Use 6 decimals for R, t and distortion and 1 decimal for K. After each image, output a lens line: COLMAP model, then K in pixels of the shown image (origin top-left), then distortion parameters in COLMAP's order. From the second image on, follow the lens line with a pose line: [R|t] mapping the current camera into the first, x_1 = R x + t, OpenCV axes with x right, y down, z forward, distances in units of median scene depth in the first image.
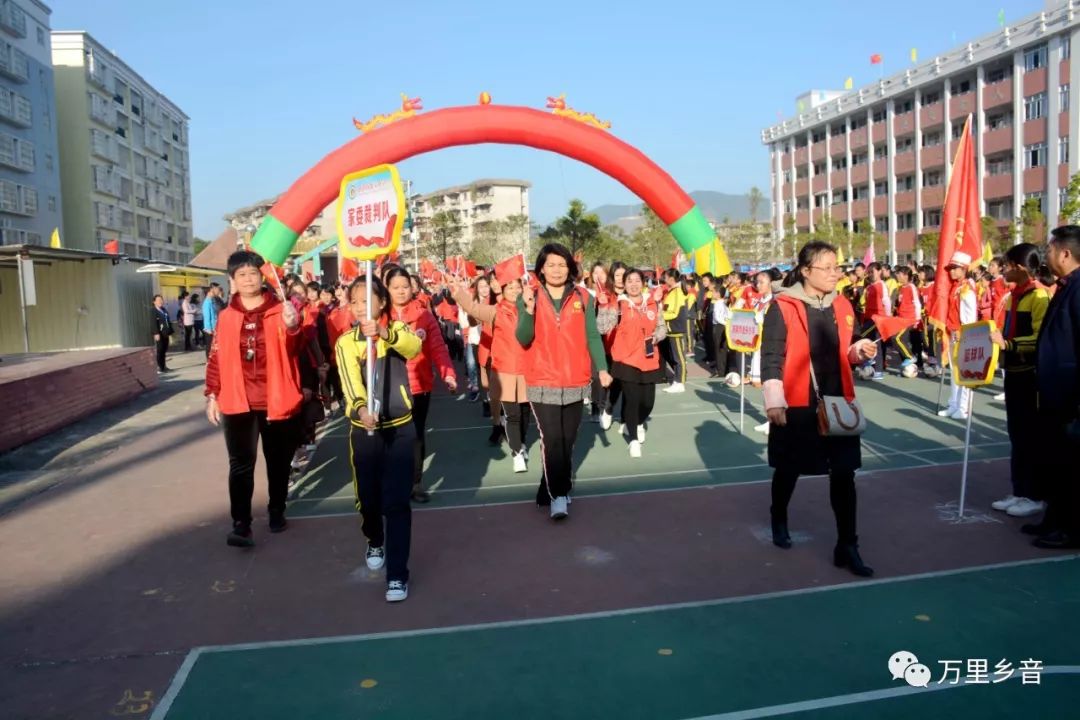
lens RADIAL K [[840.1, 0, 533.9], [0, 840.1, 365.7], [0, 0, 1]] dist [-0.157642, 0.108747]
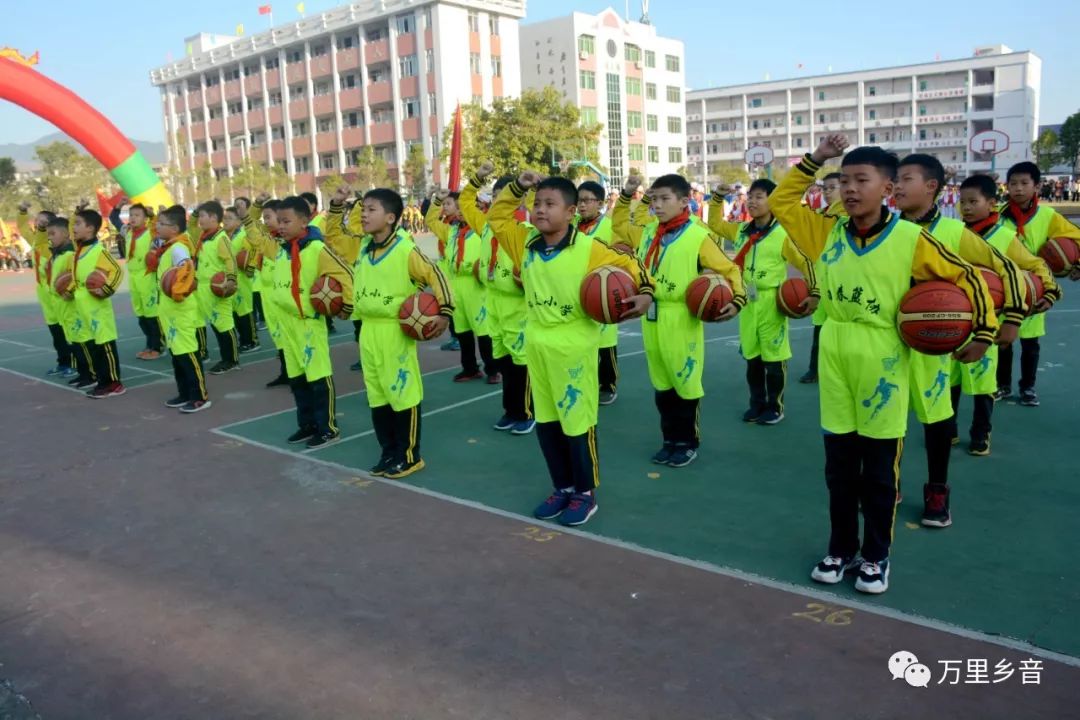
lens RADIAL K [[840.1, 0, 531.4], [0, 840.1, 361.3], [0, 0, 1]] dist [-0.157642, 0.108747]
pose [[0.758317, -0.123950, 0.639994, -0.057631], [0.084474, 0.992163, 0.092065, 0.007797], [-0.646390, -0.015752, 0.762845, -0.039400]]
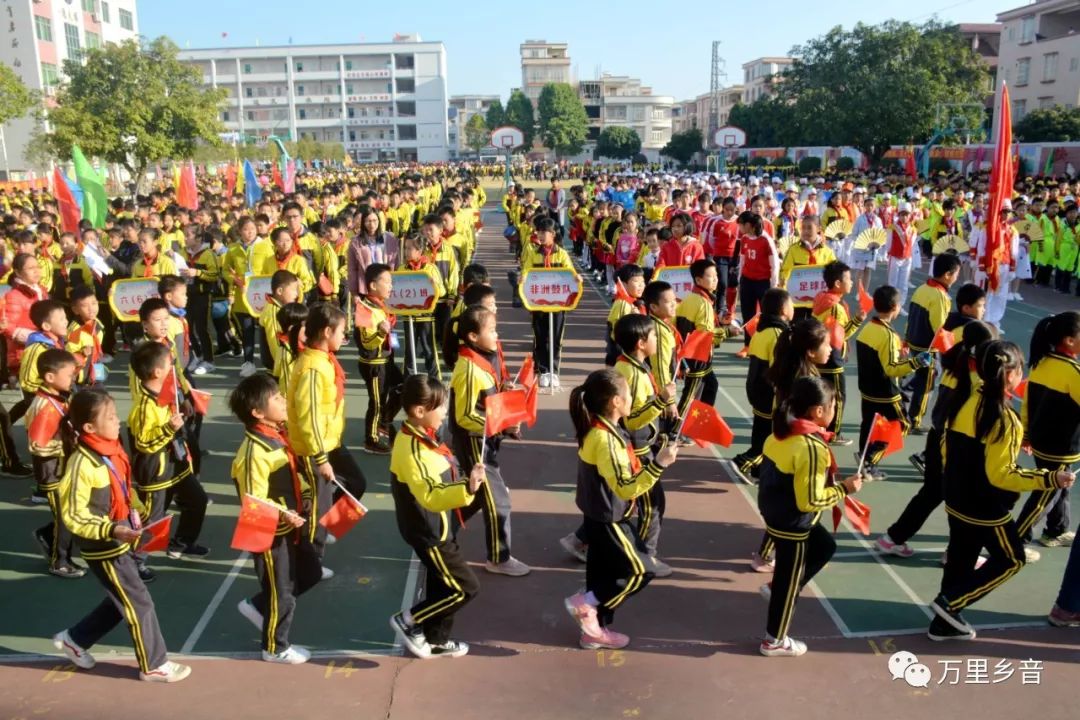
lens RADIAL K [[840.1, 0, 533.1], [0, 840.1, 362.0], [0, 0, 1]] dist [-0.157642, 0.108747]
pose [[0.107124, -0.206812, 0.972499, -0.111769], [0.103758, 0.975112, 0.195938, -0.029525], [-0.988817, 0.079915, 0.125917, 0.223485]]
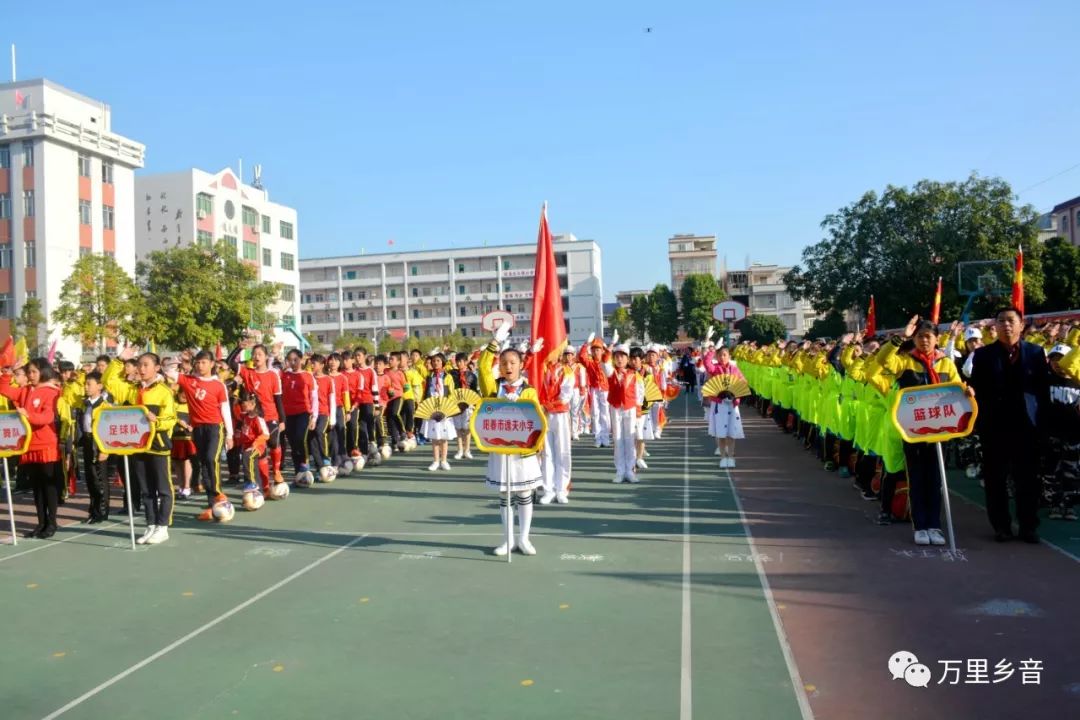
lens RADIAL K [[840.1, 0, 530.5], [0, 840.1, 362.1], [0, 0, 1]] dist [-0.157642, 0.108747]
pose [[0.338652, 0.016272, 0.940771, -0.065575], [0.114395, 0.991721, -0.058333, -0.006642], [-0.933932, 0.127374, 0.333987, 0.096665]]
